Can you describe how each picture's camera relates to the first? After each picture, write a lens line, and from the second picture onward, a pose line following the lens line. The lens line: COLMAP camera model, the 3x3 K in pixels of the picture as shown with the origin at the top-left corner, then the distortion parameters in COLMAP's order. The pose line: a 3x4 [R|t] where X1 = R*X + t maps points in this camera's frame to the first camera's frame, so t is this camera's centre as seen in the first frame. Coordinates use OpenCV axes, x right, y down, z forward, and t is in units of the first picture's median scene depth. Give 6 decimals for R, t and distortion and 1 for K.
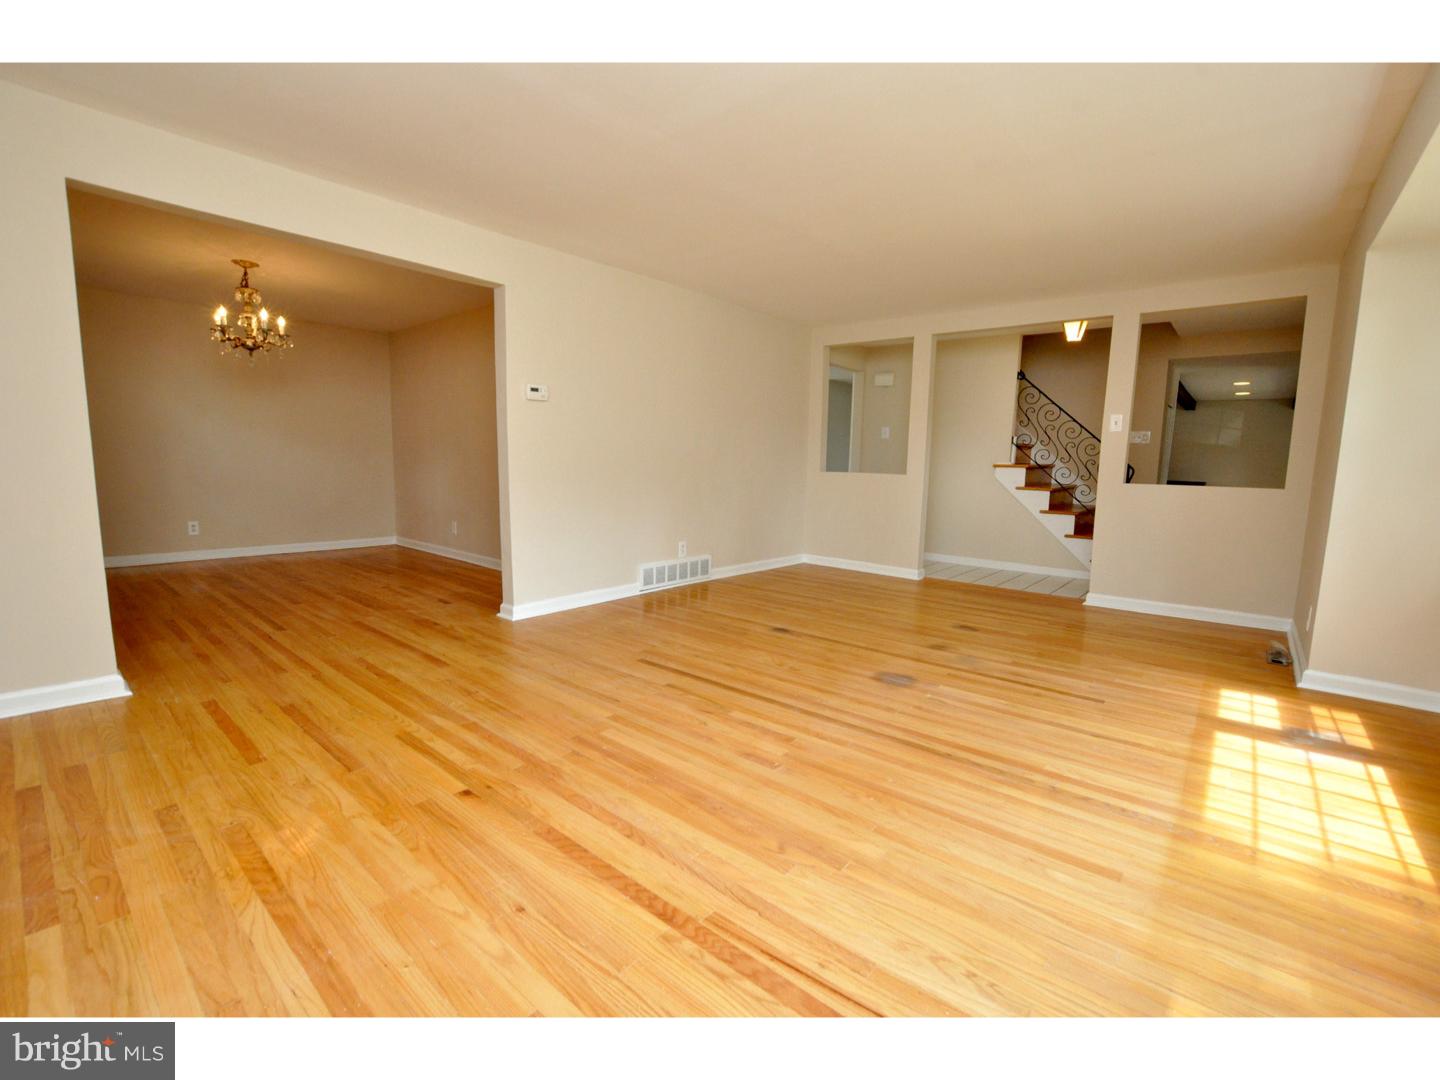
lens RADIAL K [[633.0, 0, 723.2], [0, 633.0, 540.9], [0, 0, 1]] dist [-0.037031, 0.008149]
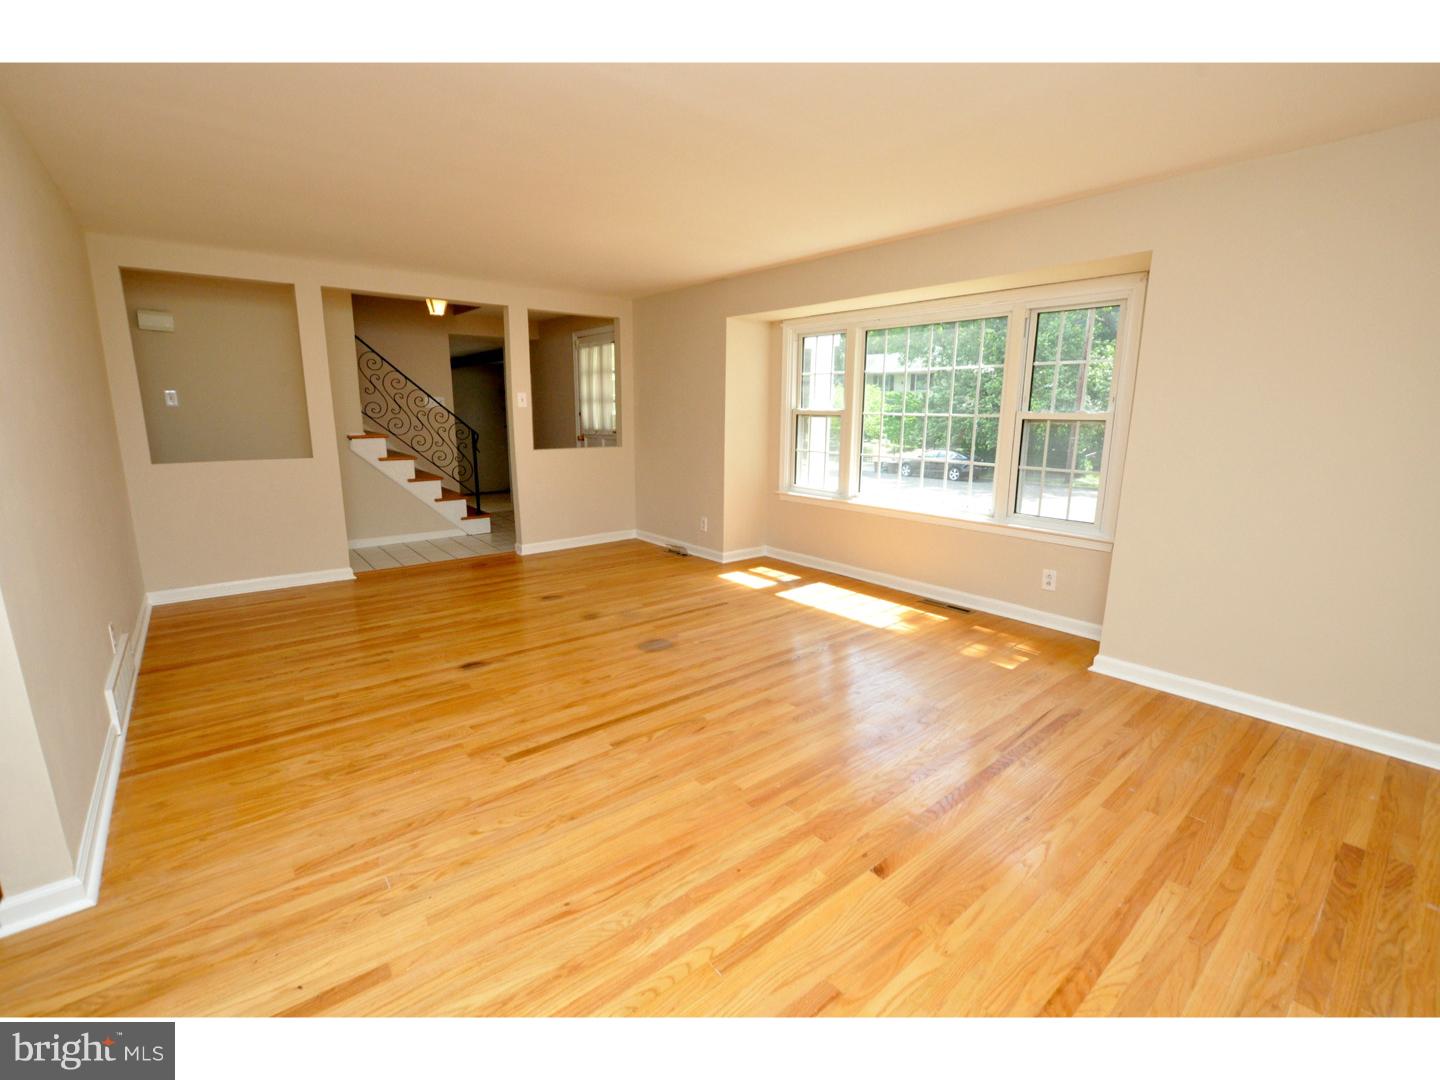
lens RADIAL K [[633.0, 0, 723.2], [0, 633.0, 540.9], [0, 0, 1]] dist [-0.037031, 0.008149]
pose [[0.170865, -0.219148, 0.960614, -0.788521], [0.118481, 0.972447, 0.200773, -0.189018], [-0.978145, 0.079509, 0.192122, 0.635576]]
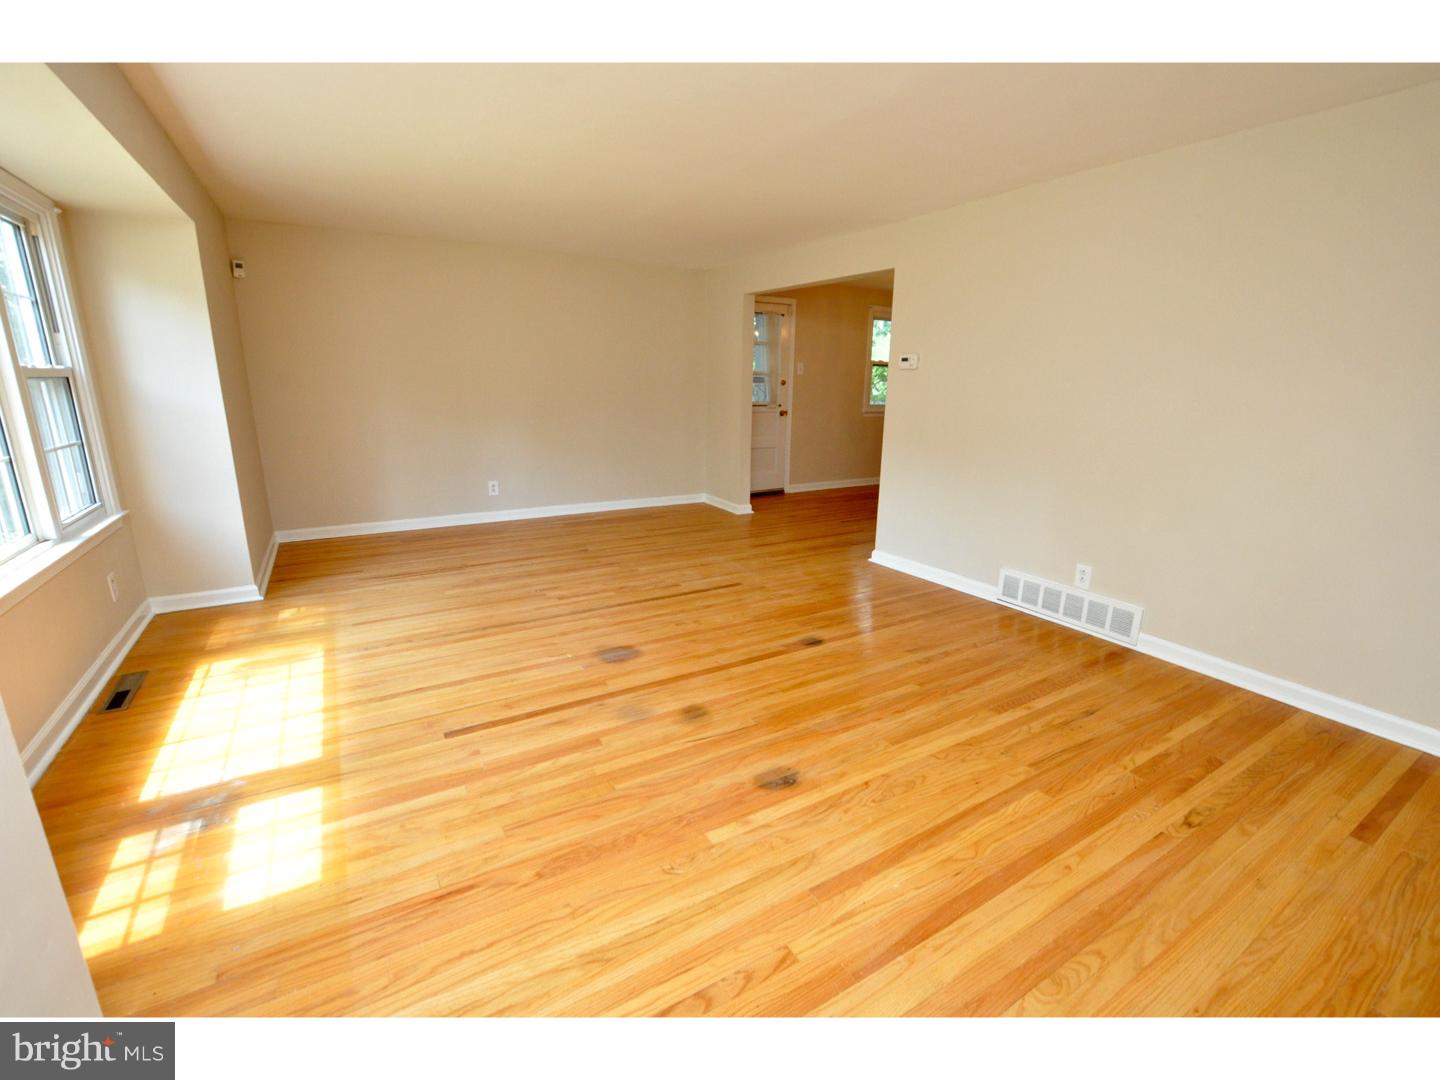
lens RADIAL K [[633.0, 0, 723.2], [0, 633.0, 540.9], [0, 0, 1]] dist [-0.037031, 0.008149]
pose [[-0.314634, 0.208186, -0.926102, 1.105519], [-0.143486, 0.954009, 0.263207, -0.237870], [0.938306, 0.215696, -0.270292, 1.383418]]
